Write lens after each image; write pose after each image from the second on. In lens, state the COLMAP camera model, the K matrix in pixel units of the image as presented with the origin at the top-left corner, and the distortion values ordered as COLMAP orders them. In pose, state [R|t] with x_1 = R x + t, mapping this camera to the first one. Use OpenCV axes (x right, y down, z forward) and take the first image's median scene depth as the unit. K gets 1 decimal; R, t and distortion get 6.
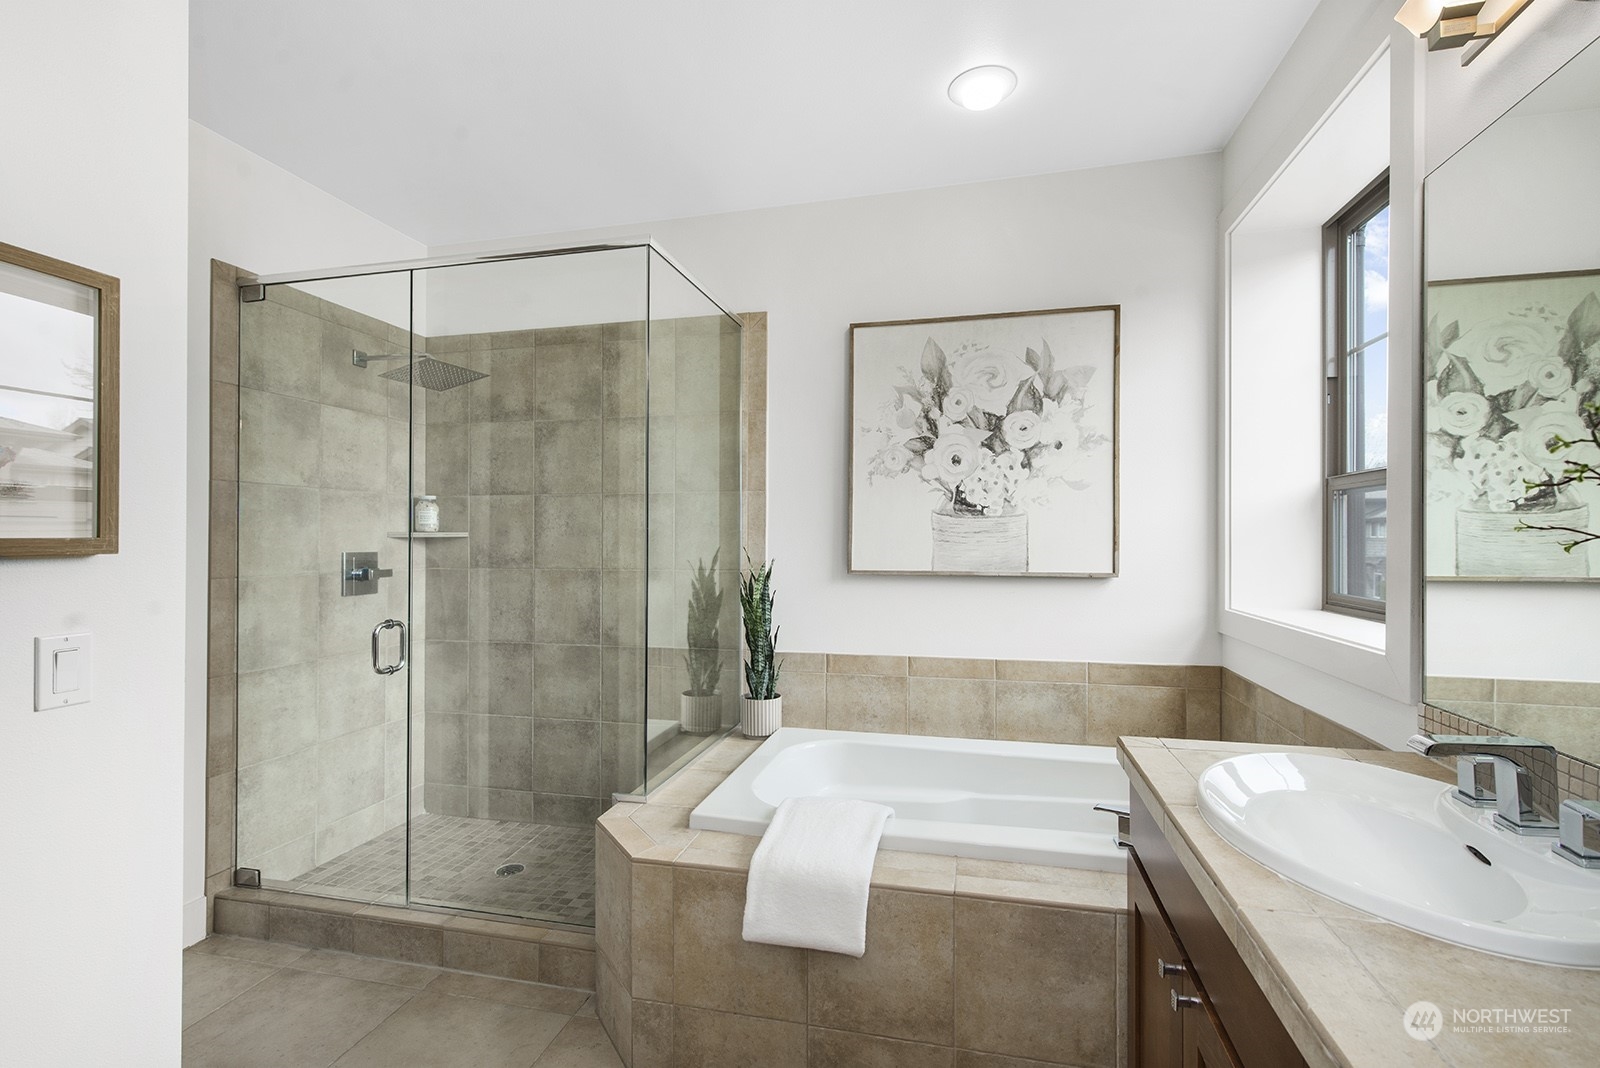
lens RADIAL K [[718.6, 0, 800.1], [0, 718.6, 542.3], [0, 0, 1]] dist [0.013747, -0.007678]
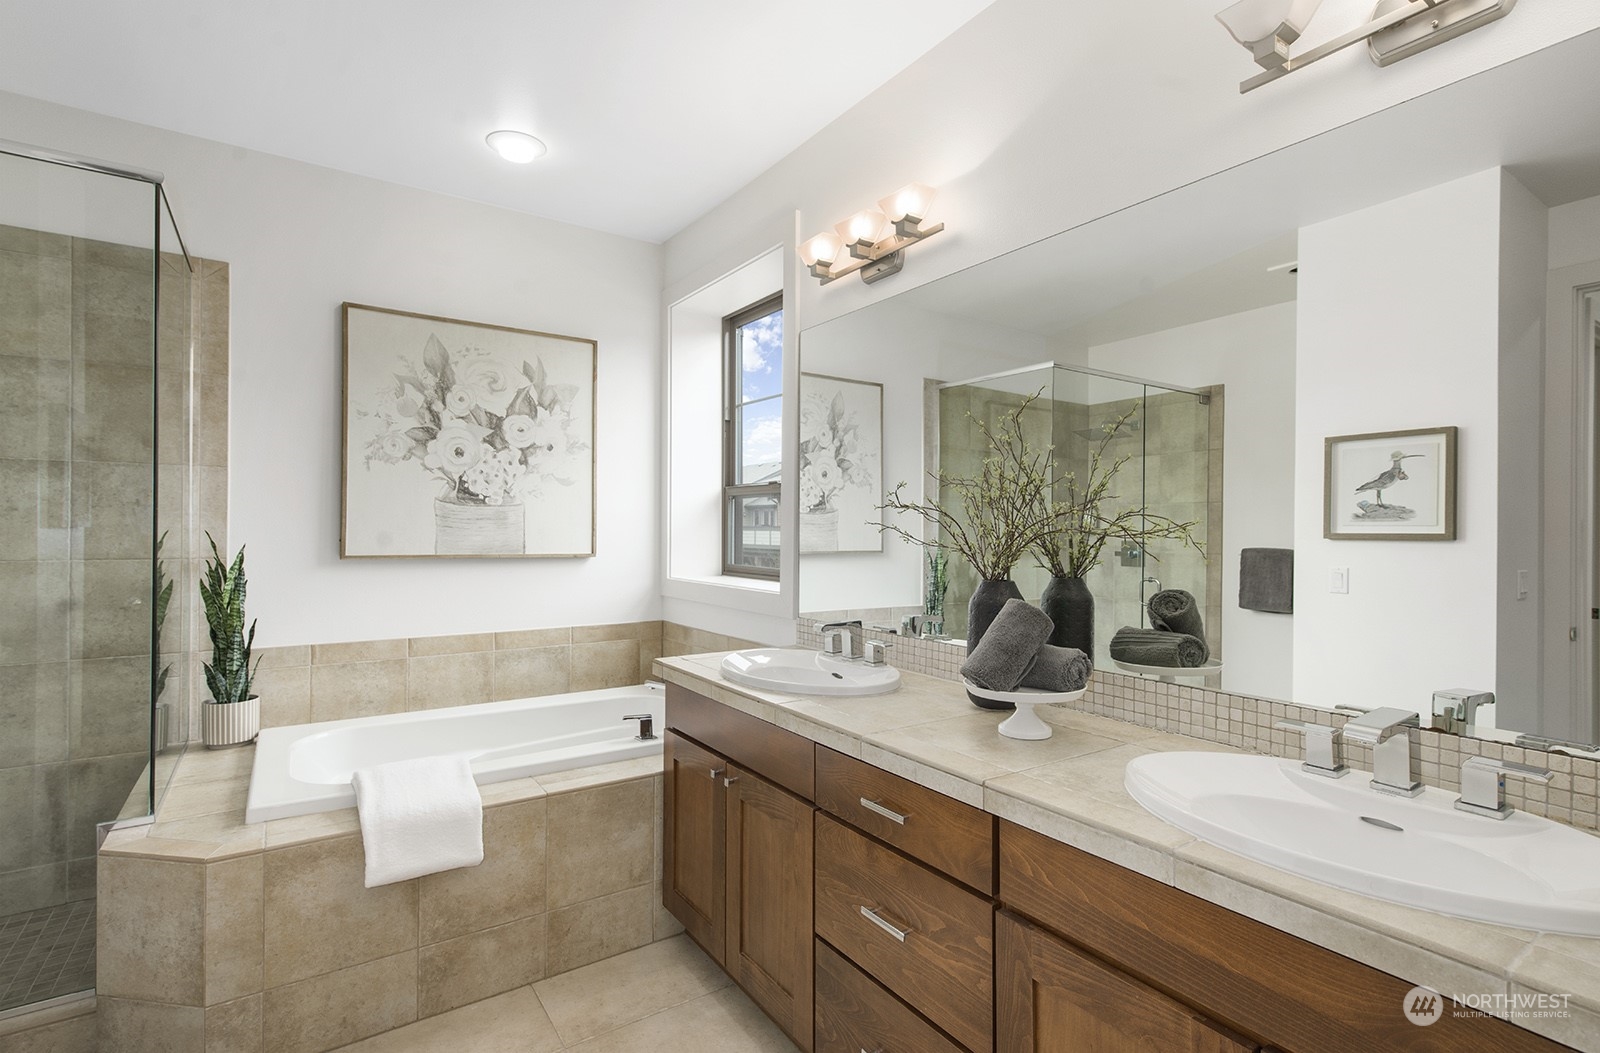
lens RADIAL K [[764.2, 0, 800.0], [0, 764.2, 526.5], [0, 0, 1]] dist [0.000899, 0.000077]
pose [[0.673783, 0.010634, 0.738853, -0.294671], [-0.007330, 0.999943, -0.007707, 0.002950], [-0.738893, -0.000223, 0.673822, -0.160533]]
